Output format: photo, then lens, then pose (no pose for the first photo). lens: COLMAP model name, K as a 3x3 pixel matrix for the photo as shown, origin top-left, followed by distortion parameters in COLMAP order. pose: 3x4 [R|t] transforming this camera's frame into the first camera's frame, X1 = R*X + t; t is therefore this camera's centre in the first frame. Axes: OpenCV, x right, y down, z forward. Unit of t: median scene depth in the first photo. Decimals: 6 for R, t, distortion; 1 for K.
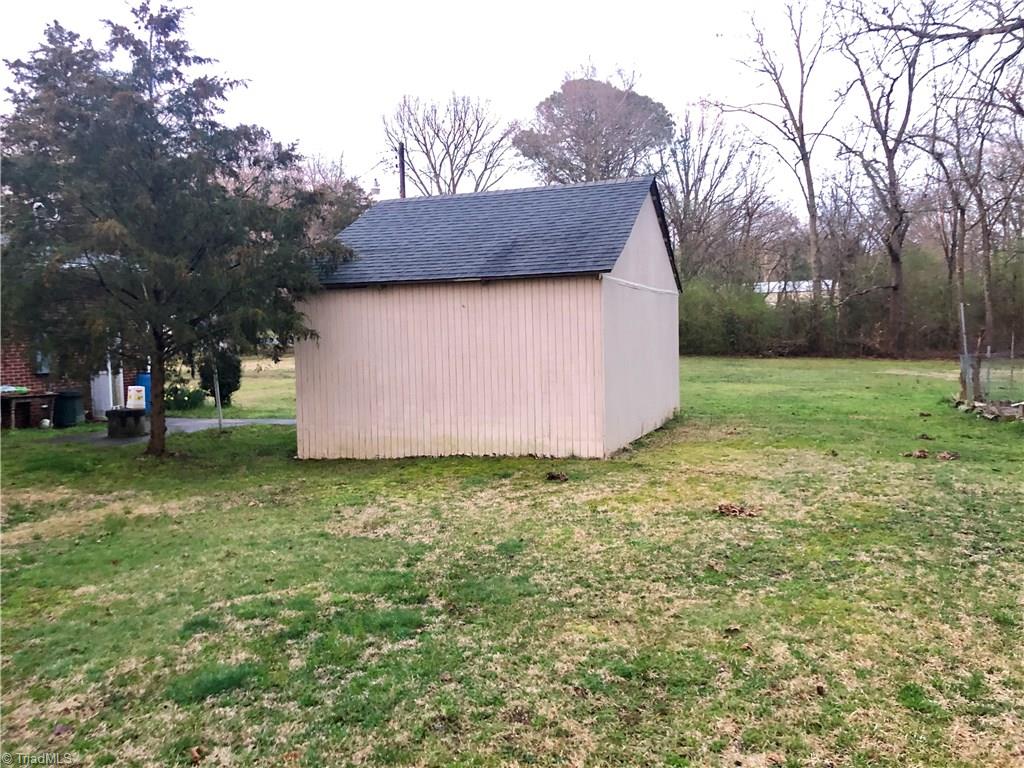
lens RADIAL K [[835.5, 0, 512.0], [0, 835.5, 384.0], [0, 0, 1]] dist [0.013329, 0.010145]
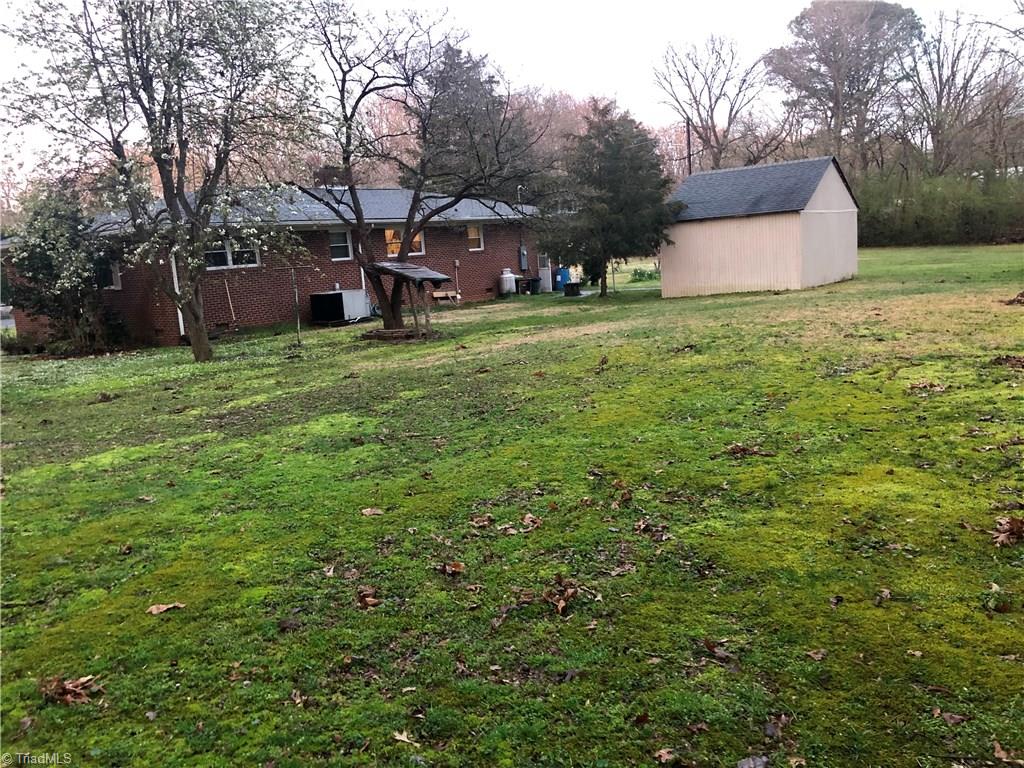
lens RADIAL K [[835.5, 0, 512.0], [0, 835.5, 384.0], [0, 0, 1]] dist [0.013329, 0.010145]
pose [[0.957163, -0.001623, -0.289546, 0.002252], [0.033360, 0.993943, 0.104707, 0.013373], [0.287623, -0.109881, 0.951420, -0.257335]]
